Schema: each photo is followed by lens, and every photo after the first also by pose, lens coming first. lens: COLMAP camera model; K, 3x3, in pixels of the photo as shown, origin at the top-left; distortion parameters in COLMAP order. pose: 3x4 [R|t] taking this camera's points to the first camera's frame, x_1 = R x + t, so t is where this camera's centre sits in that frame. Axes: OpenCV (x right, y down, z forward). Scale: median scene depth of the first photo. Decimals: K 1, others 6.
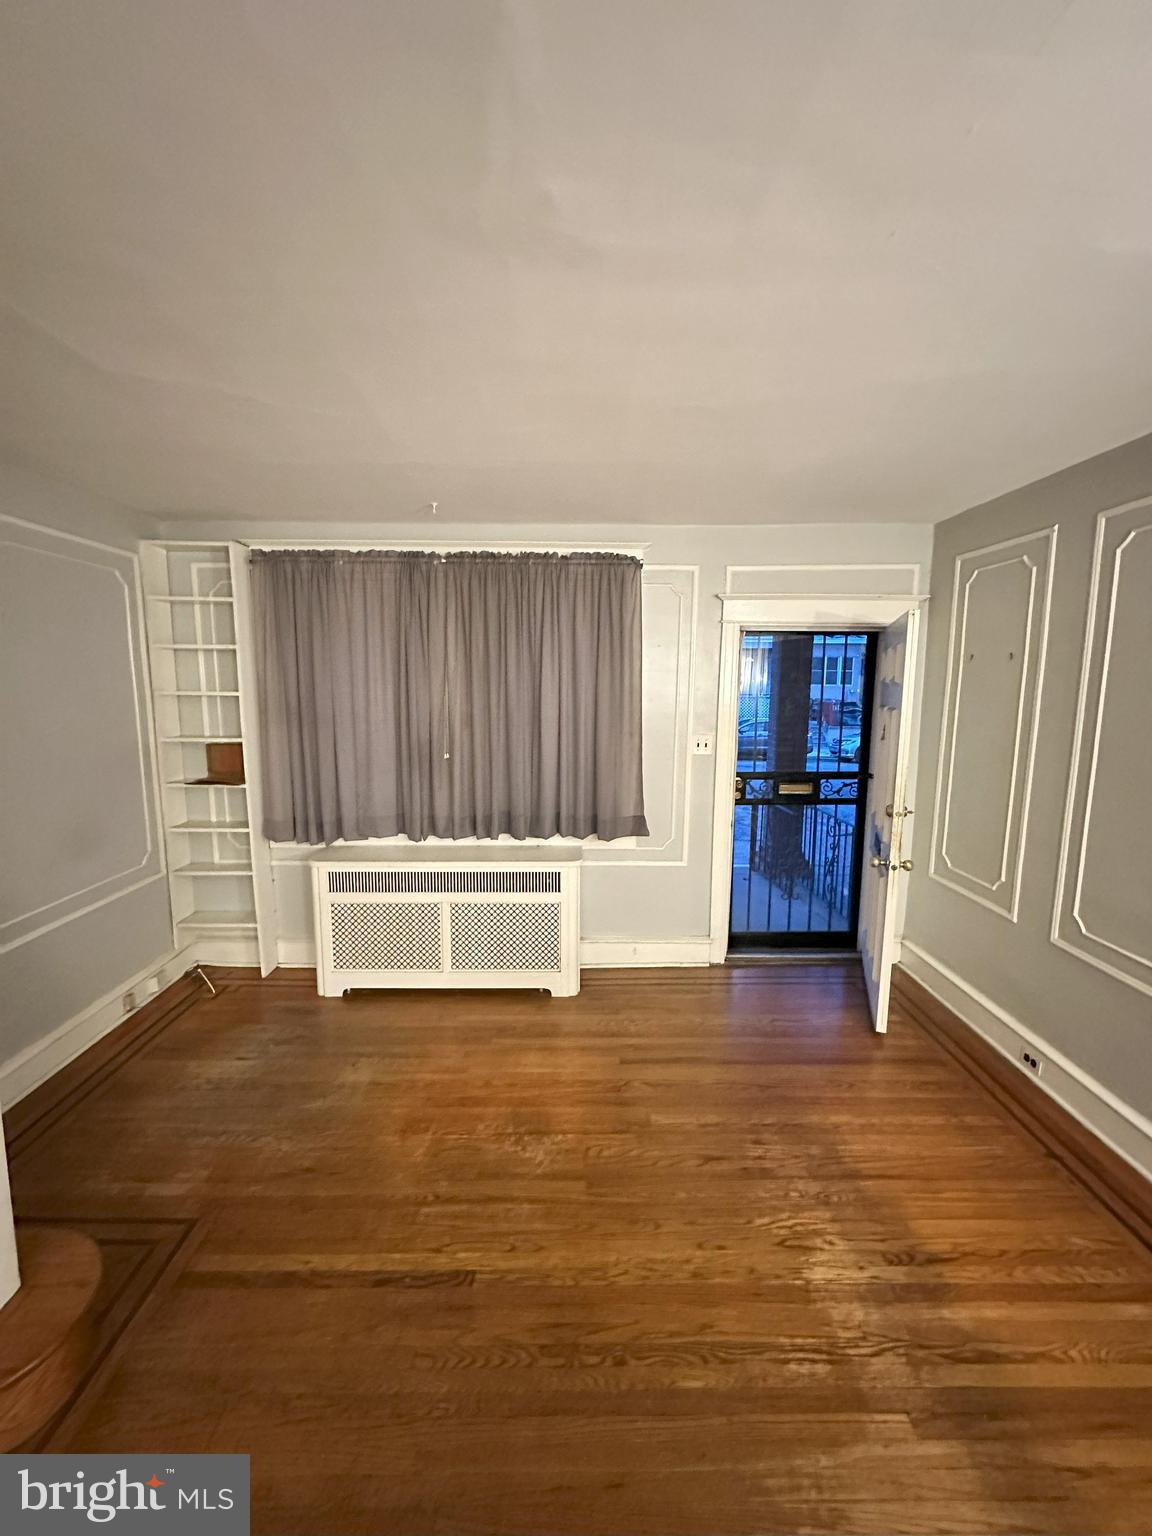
lens RADIAL K [[609.4, 0, 572.3], [0, 609.4, 769.7], [0, 0, 1]] dist [-0.004745, 0.000571]
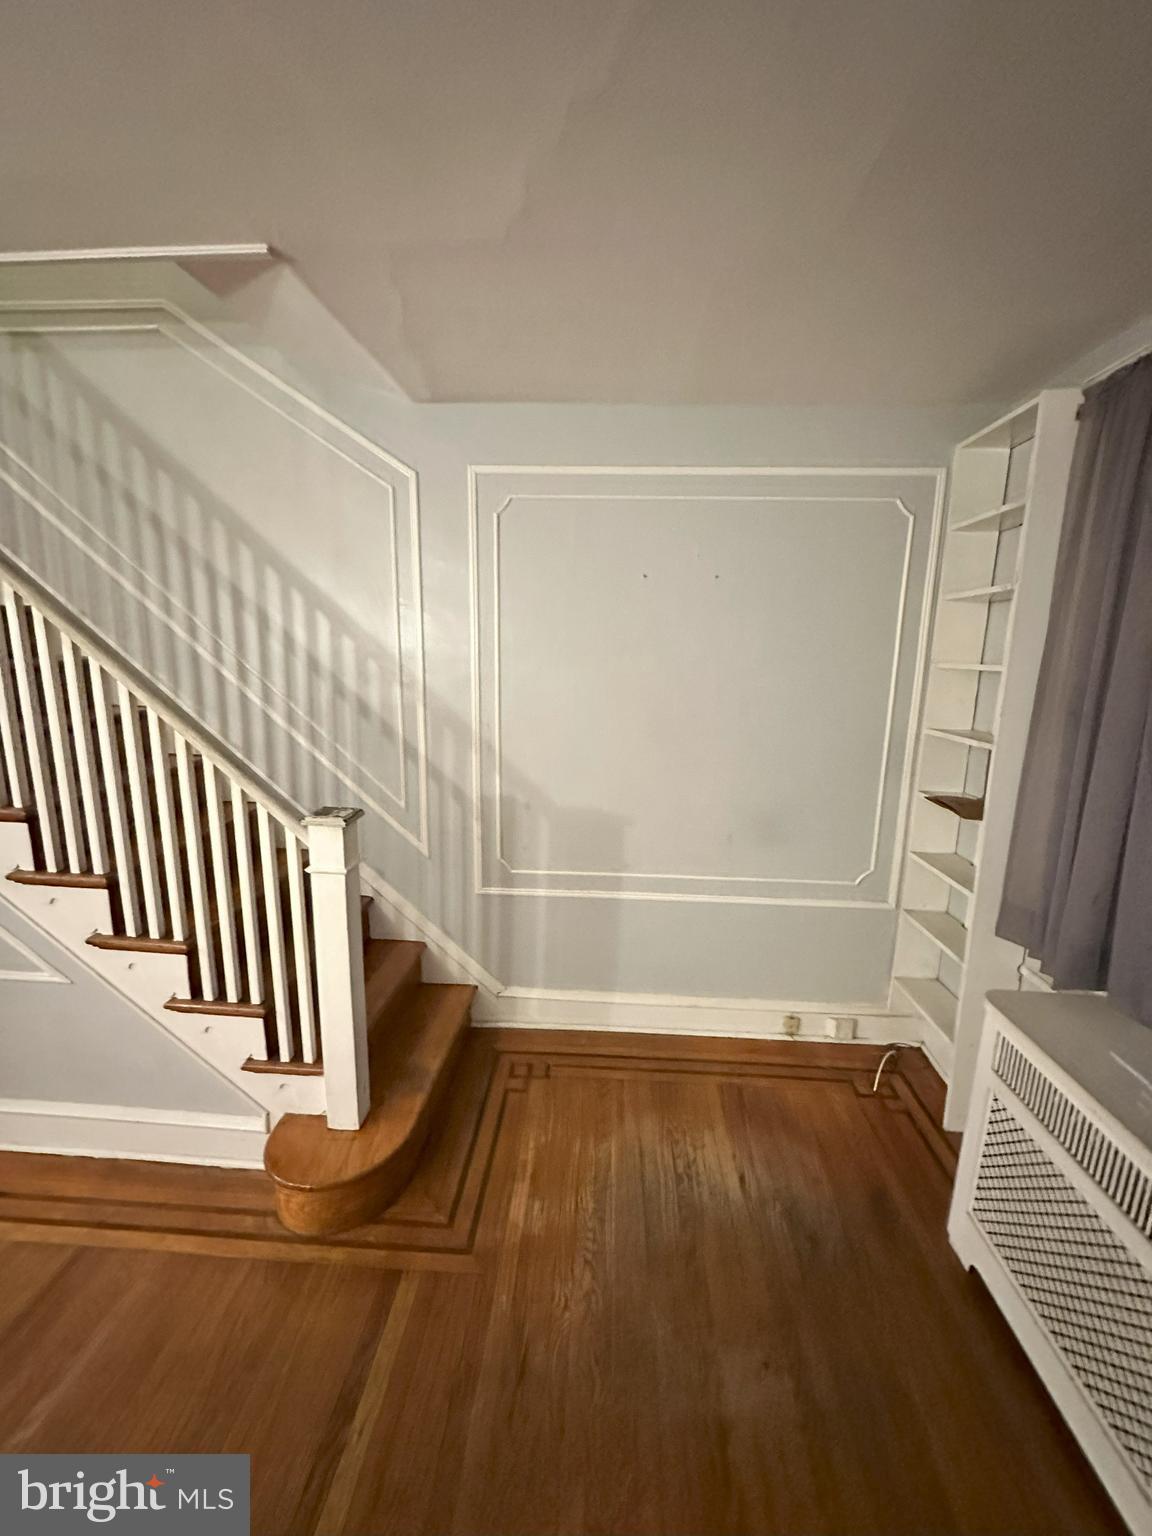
lens RADIAL K [[609.4, 0, 572.6], [0, 609.4, 765.6], [0, 0, 1]] dist [-0.004745, 0.000571]
pose [[-0.078420, 0.172248, -0.981927, 0.072854], [-0.143816, 0.972703, 0.182116, -0.083591], [0.986492, 0.155498, -0.051507, 0.664984]]
